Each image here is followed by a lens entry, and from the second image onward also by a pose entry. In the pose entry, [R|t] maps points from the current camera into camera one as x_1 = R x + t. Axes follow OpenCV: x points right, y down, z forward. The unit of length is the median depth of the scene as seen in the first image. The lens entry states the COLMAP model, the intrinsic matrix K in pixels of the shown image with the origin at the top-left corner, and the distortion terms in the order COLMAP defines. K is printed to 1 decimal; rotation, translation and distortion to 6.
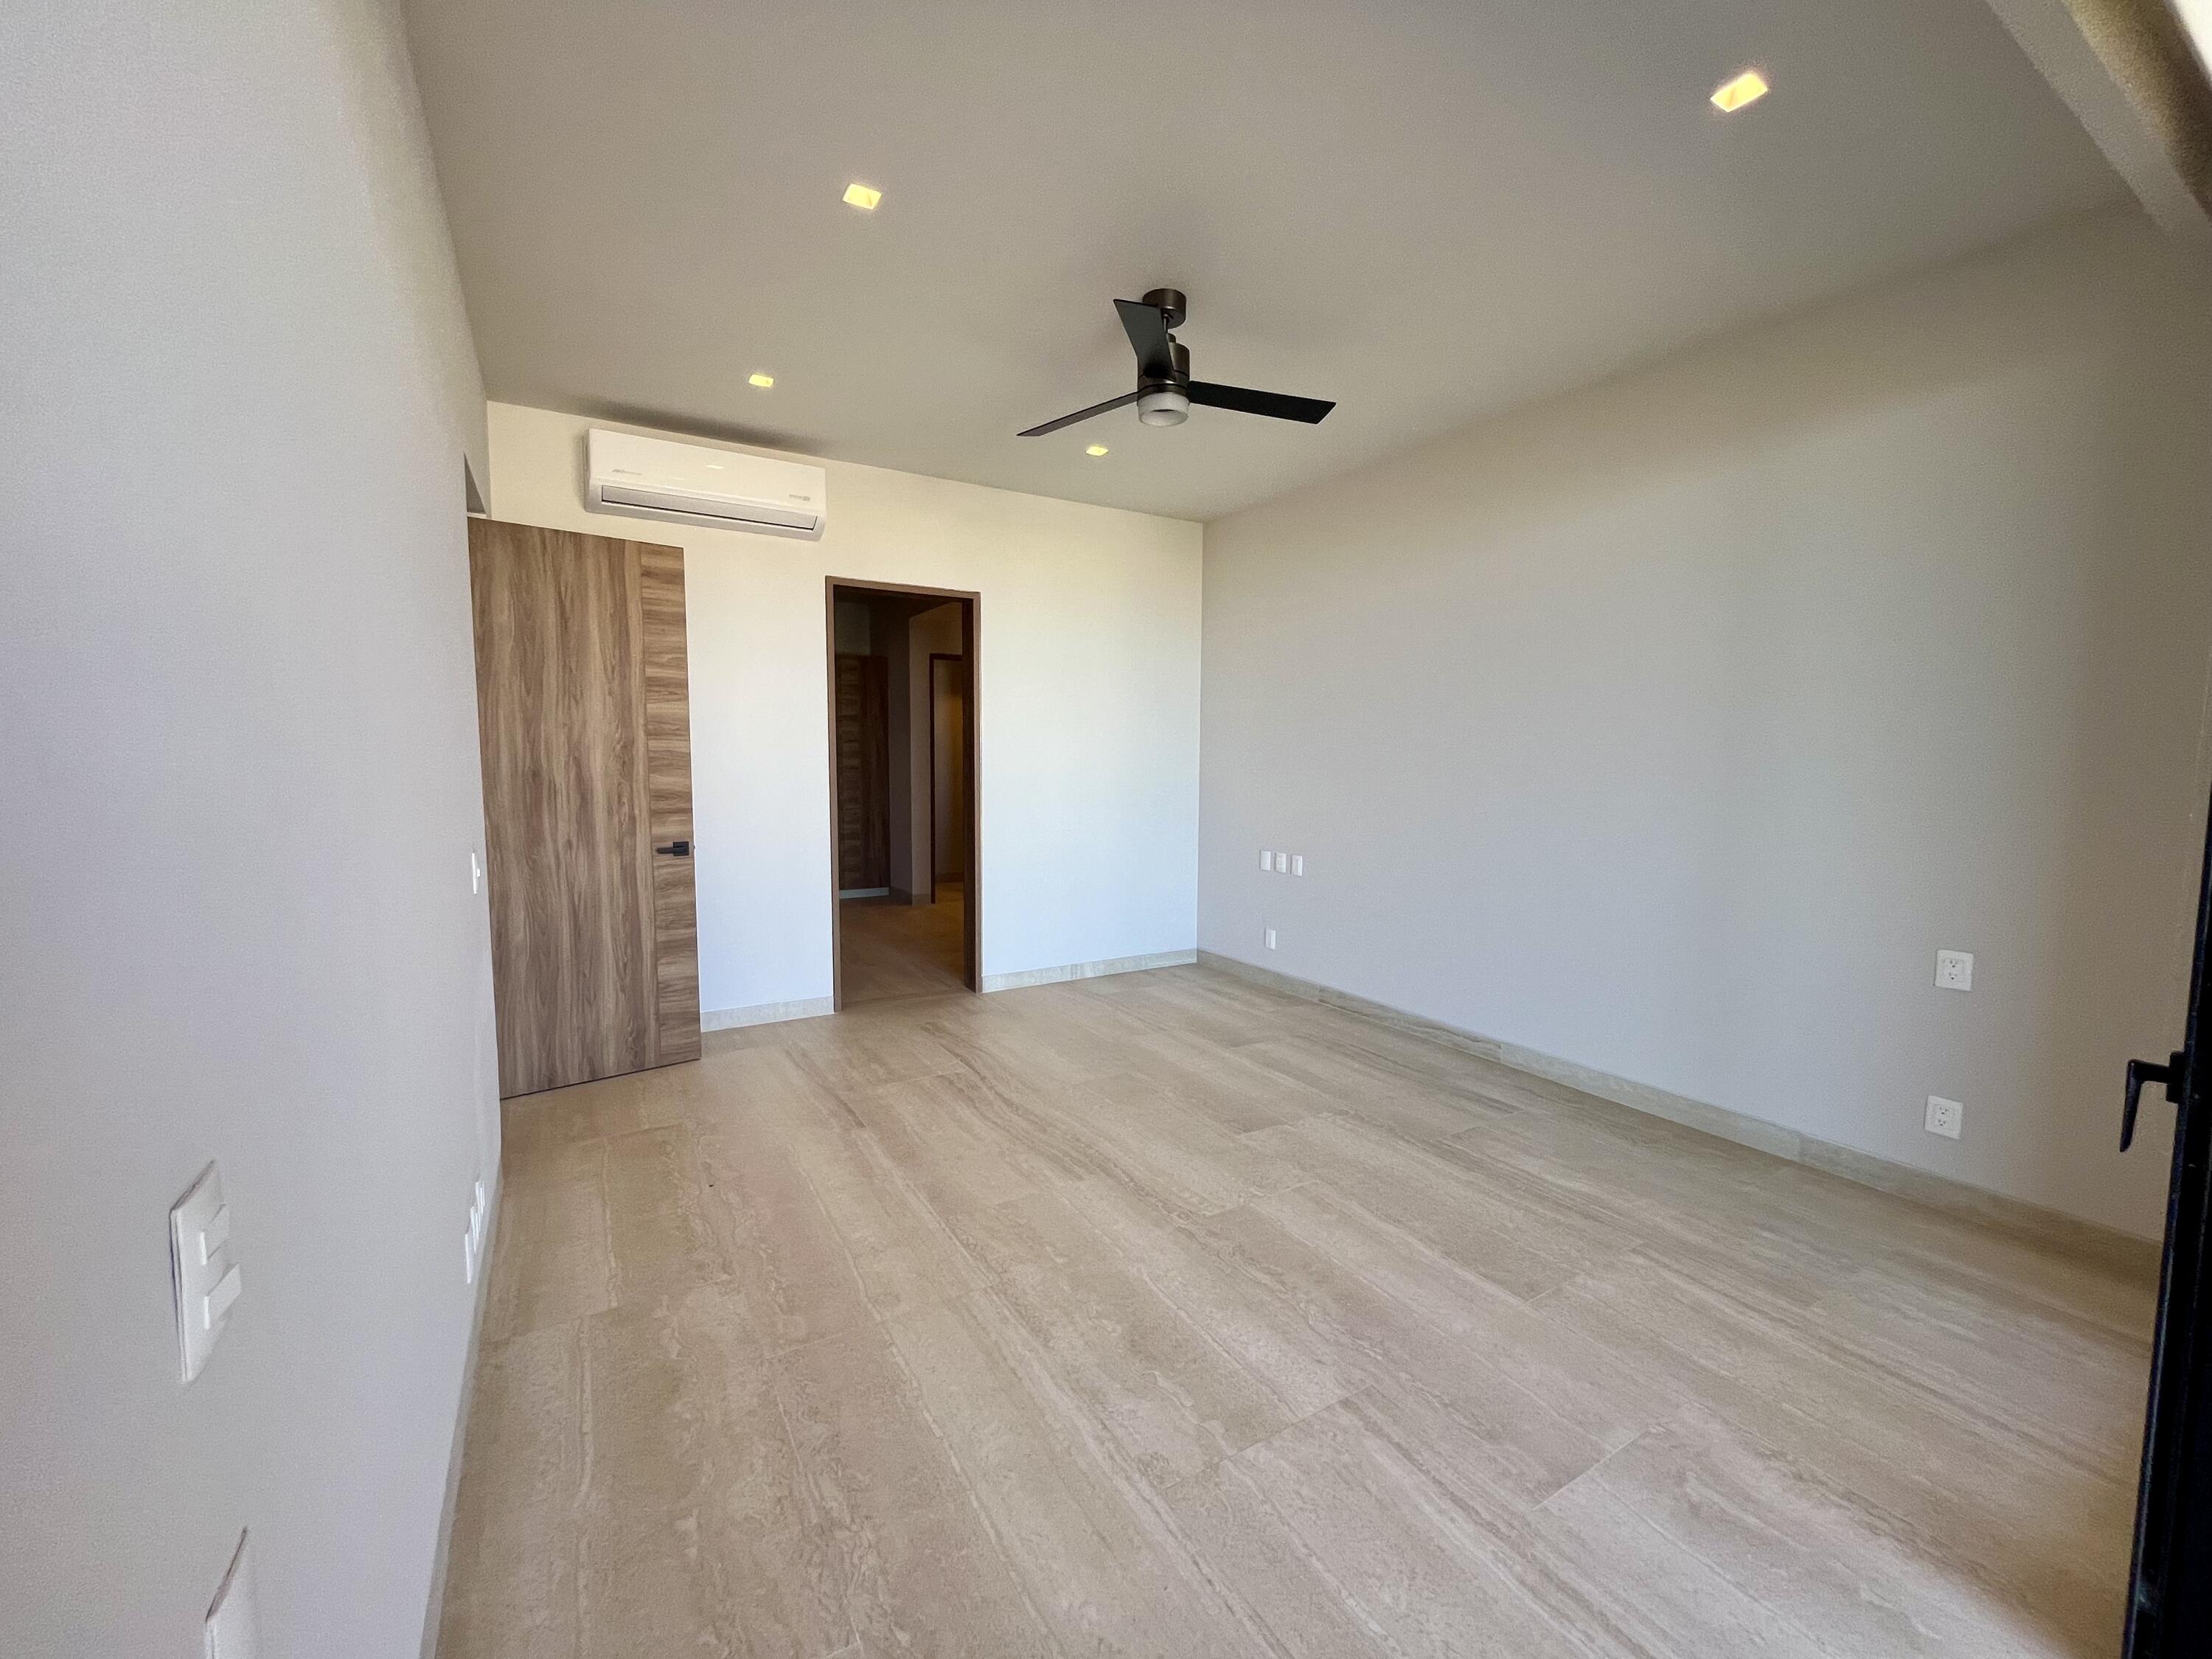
lens RADIAL K [[893.6, 0, 1104.5], [0, 893.6, 832.7], [0, 0, 1]] dist [-0.004074, 0.000890]
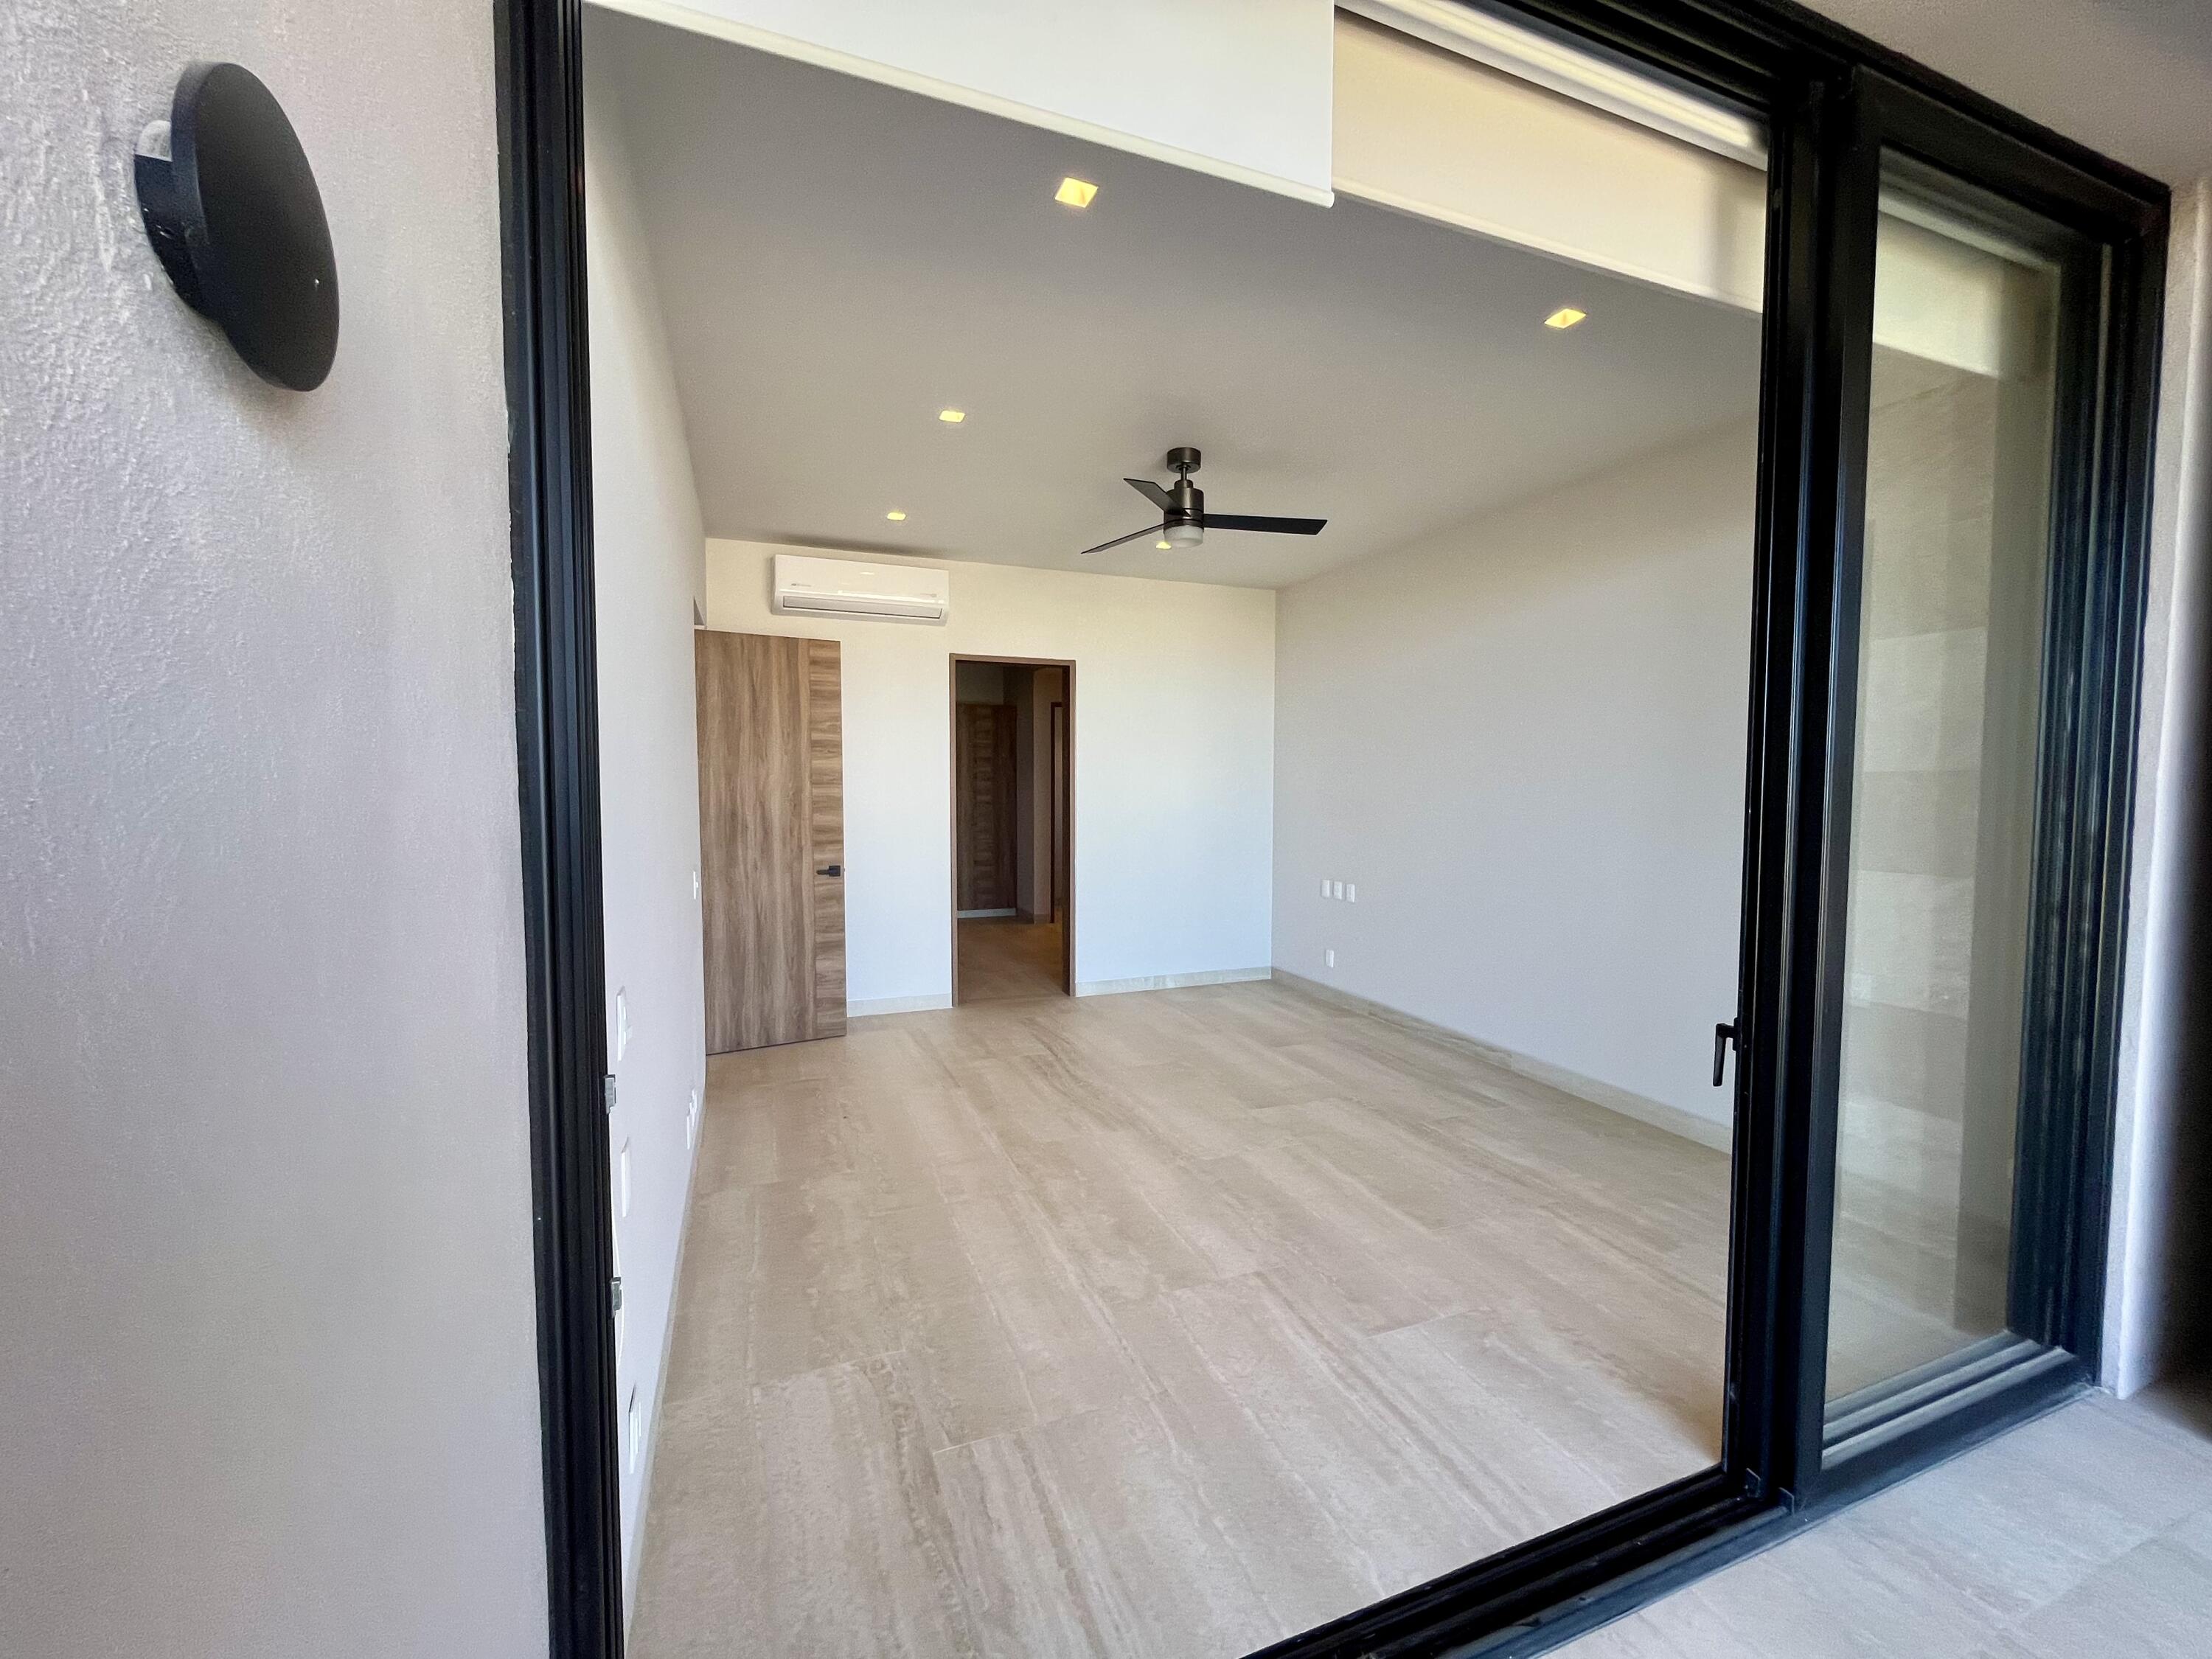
lens RADIAL K [[893.6, 0, 1105.5], [0, 893.6, 834.8], [0, 0, 1]] dist [-0.004074, 0.000890]
pose [[0.985946, 0.005812, -0.166963, 0.138209], [-0.010615, 0.999555, -0.027890, -0.002520], [0.166726, 0.029270, 0.985569, -0.227884]]
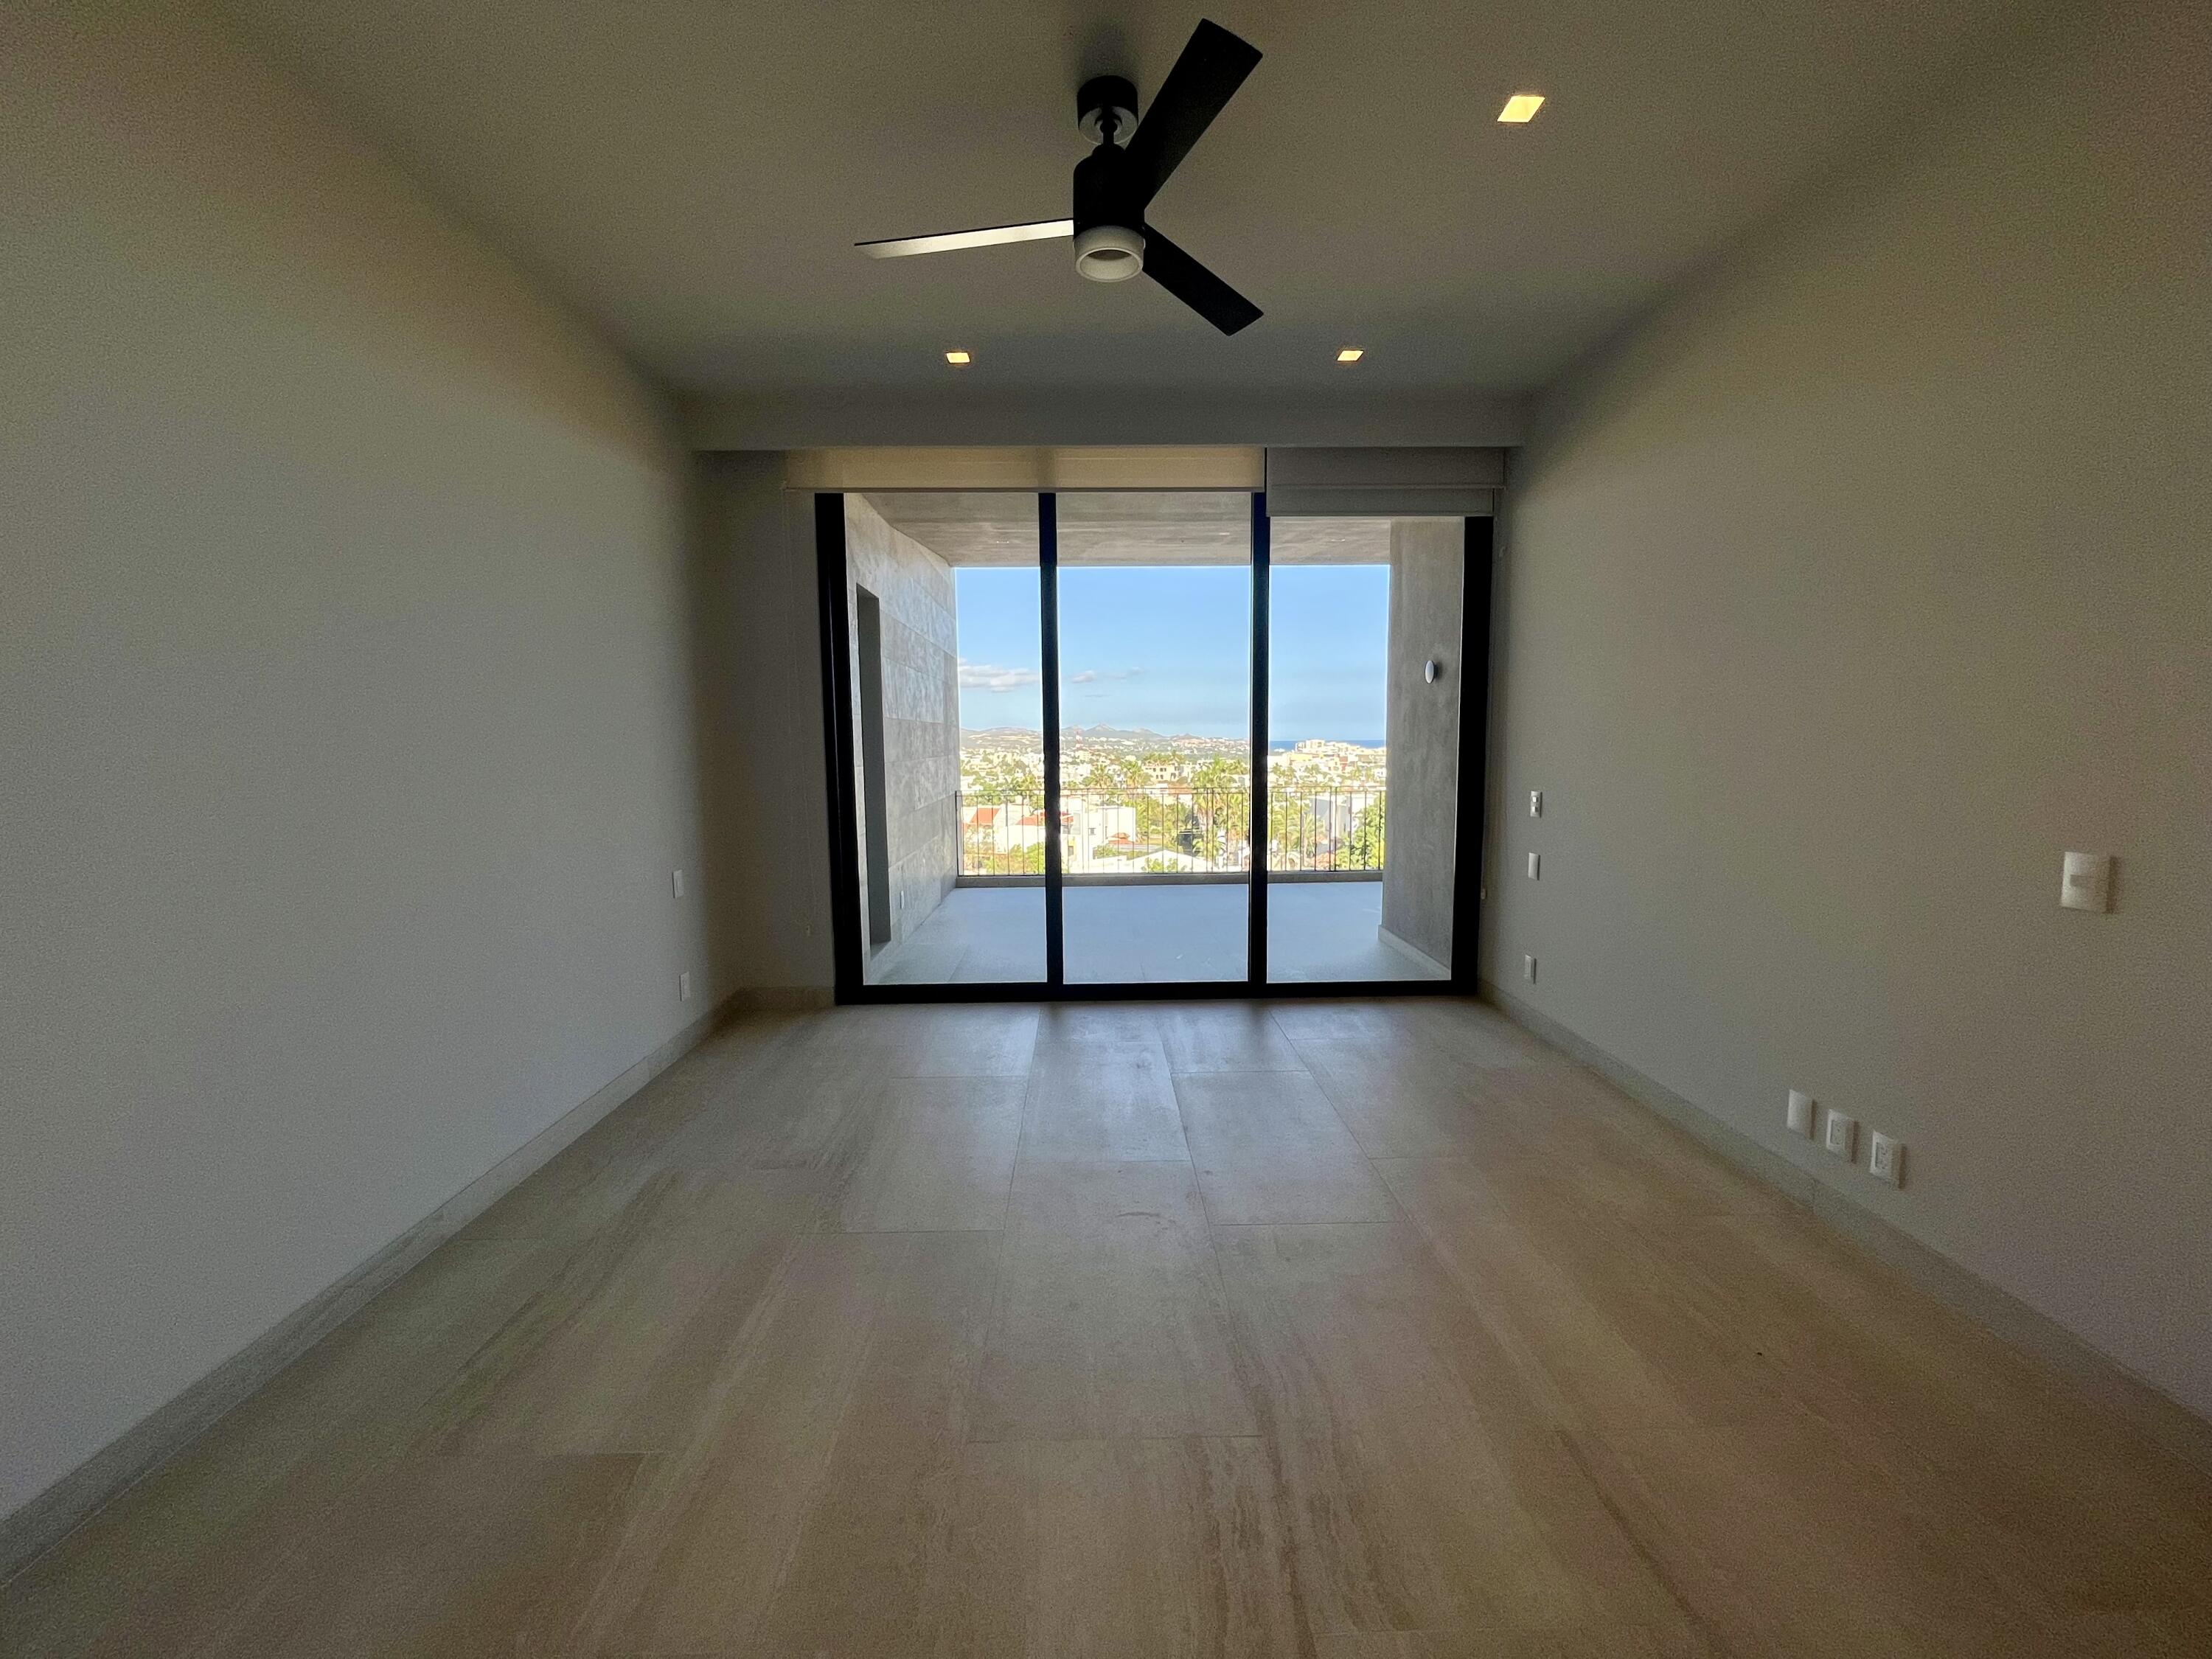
lens RADIAL K [[893.6, 0, 1100.0], [0, 893.6, 821.5], [0, 0, 1]] dist [-0.004074, 0.000890]
pose [[-0.864794, -0.043997, 0.500196, -0.255421], [0.048054, 0.984330, 0.169661, -0.113877], [-0.499823, 0.170758, -0.849128, 1.373215]]
